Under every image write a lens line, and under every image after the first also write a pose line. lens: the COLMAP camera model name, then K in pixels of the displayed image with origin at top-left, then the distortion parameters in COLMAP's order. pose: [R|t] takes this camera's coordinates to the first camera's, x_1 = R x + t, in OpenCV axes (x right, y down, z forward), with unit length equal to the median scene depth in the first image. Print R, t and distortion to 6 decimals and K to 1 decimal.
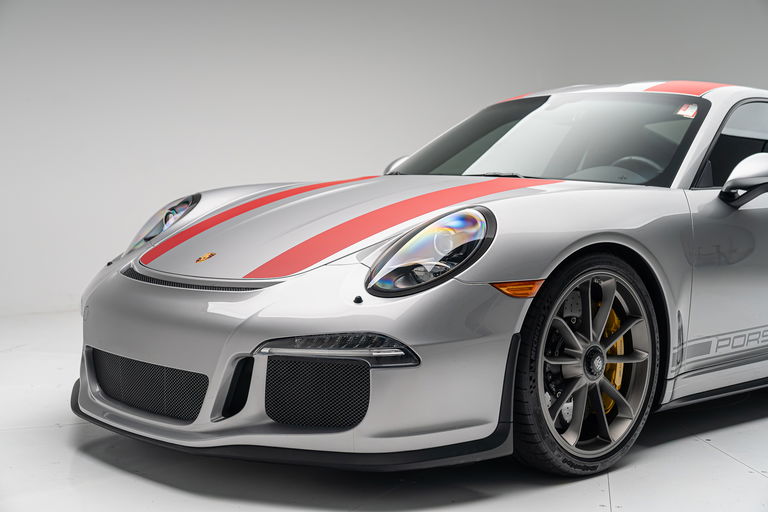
lens RADIAL K [[1110.9, 0, 379.6], [0, 1110.9, 257.4], [0, 0, 1]] dist [0.072754, 0.000000]
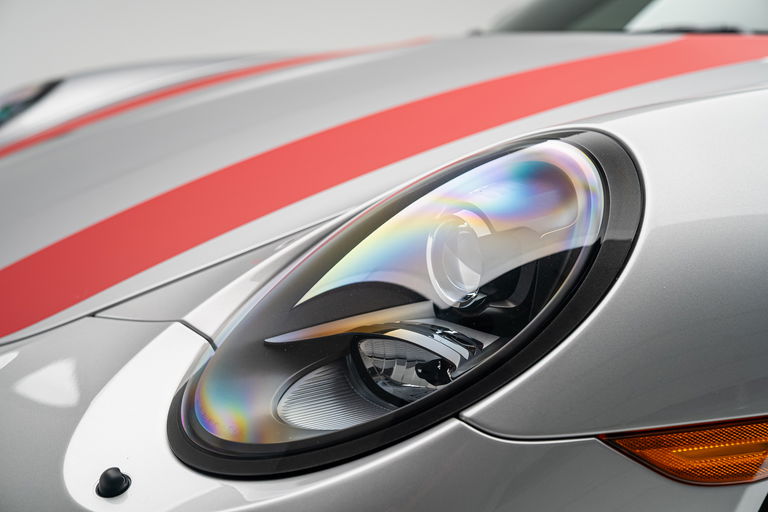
lens RADIAL K [[1110.9, 0, 383.3], [0, 1110.9, 253.8], [0, 0, 1]] dist [0.072754, 0.000000]
pose [[0.982133, 0.020569, -0.187060, 0.093103], [0.001058, 0.993390, 0.114784, -0.048564], [0.188184, -0.112931, 0.975619, 0.701452]]
